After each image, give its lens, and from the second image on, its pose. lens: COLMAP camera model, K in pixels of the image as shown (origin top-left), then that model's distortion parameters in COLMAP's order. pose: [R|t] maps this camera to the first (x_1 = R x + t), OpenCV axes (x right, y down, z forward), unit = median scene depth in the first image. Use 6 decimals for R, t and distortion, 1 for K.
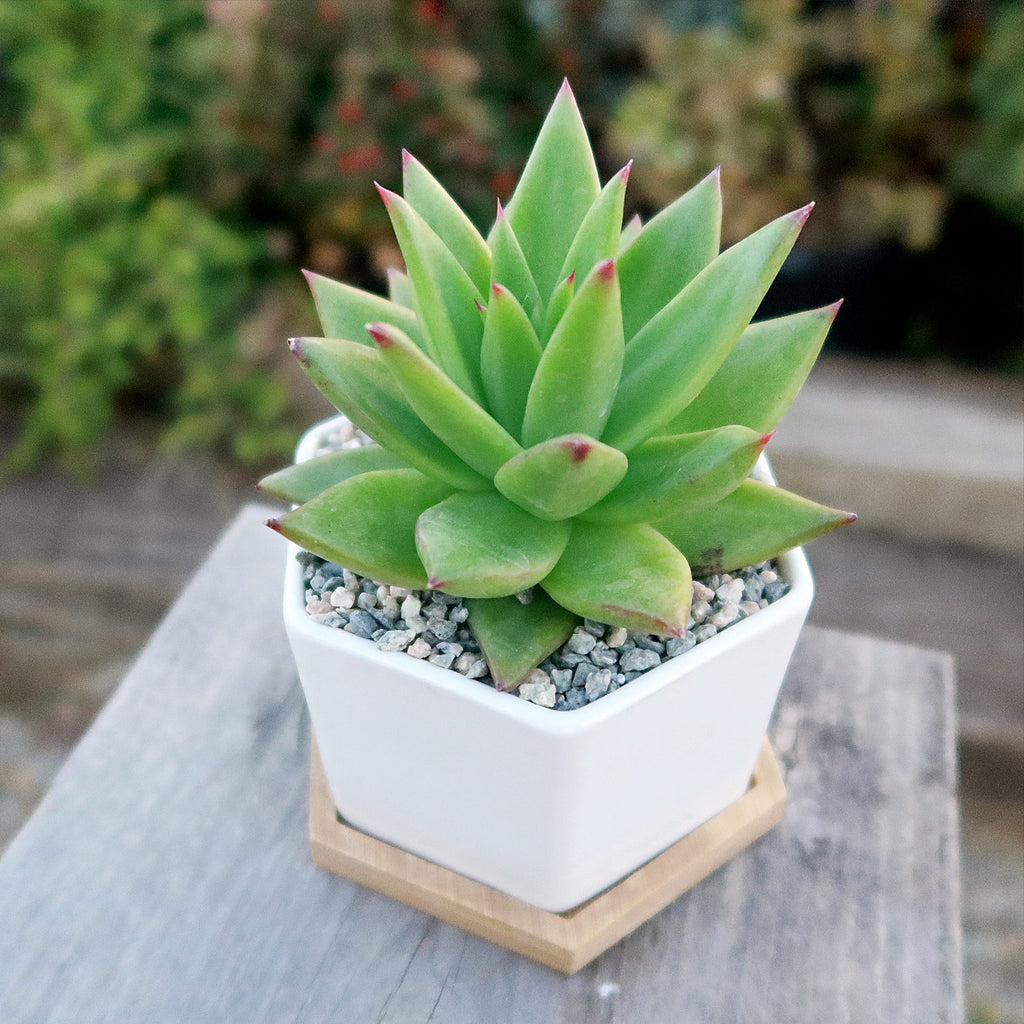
lens RADIAL K [[1130.7, 0, 516.7], [0, 1130.7, 508.8], [0, 0, 1]] dist [-0.037858, 0.000000]
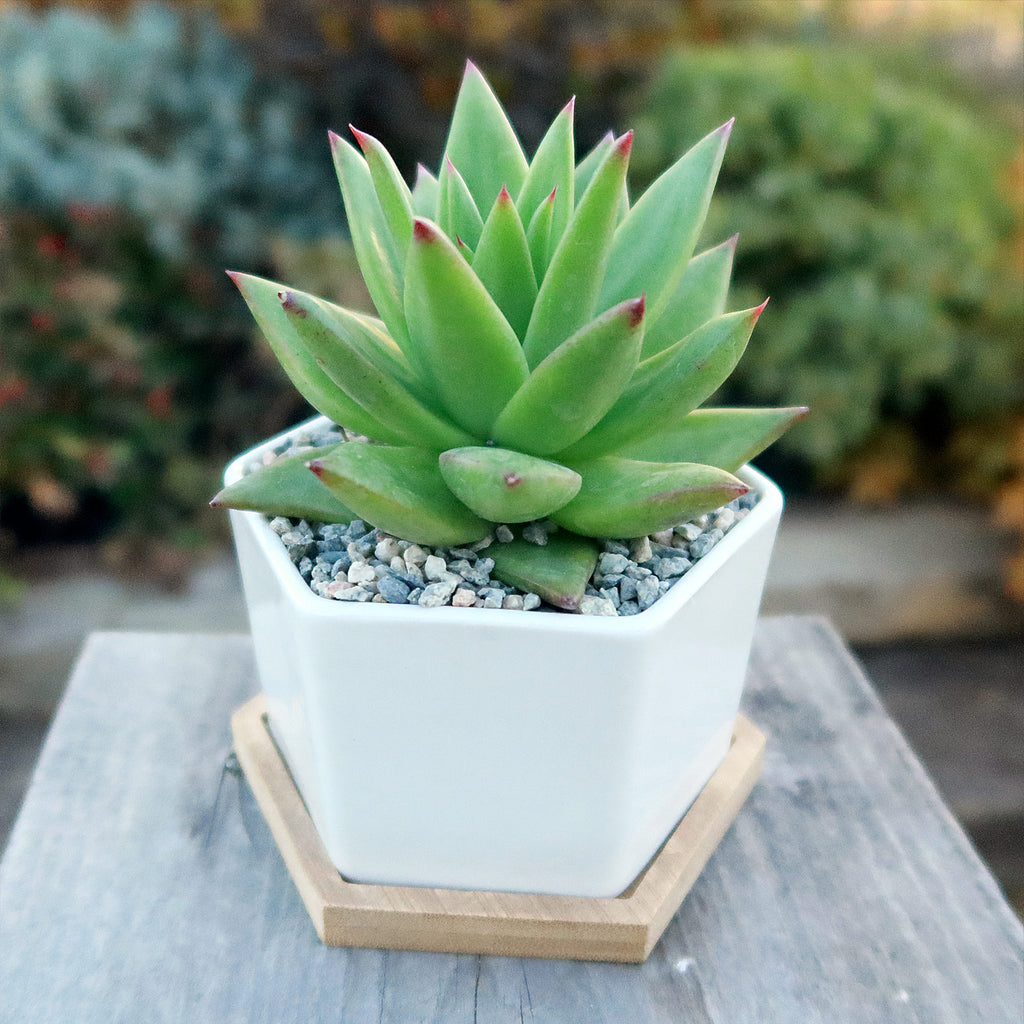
lens RADIAL K [[1130.7, 0, 516.2], [0, 1130.7, 513.2], [0, 0, 1]] dist [-0.037858, 0.000000]
pose [[0.925828, -0.167627, 0.338739, -0.299770], [0.235989, 0.956470, -0.171680, 0.194203], [-0.295215, 0.238885, 0.925085, 0.084180]]
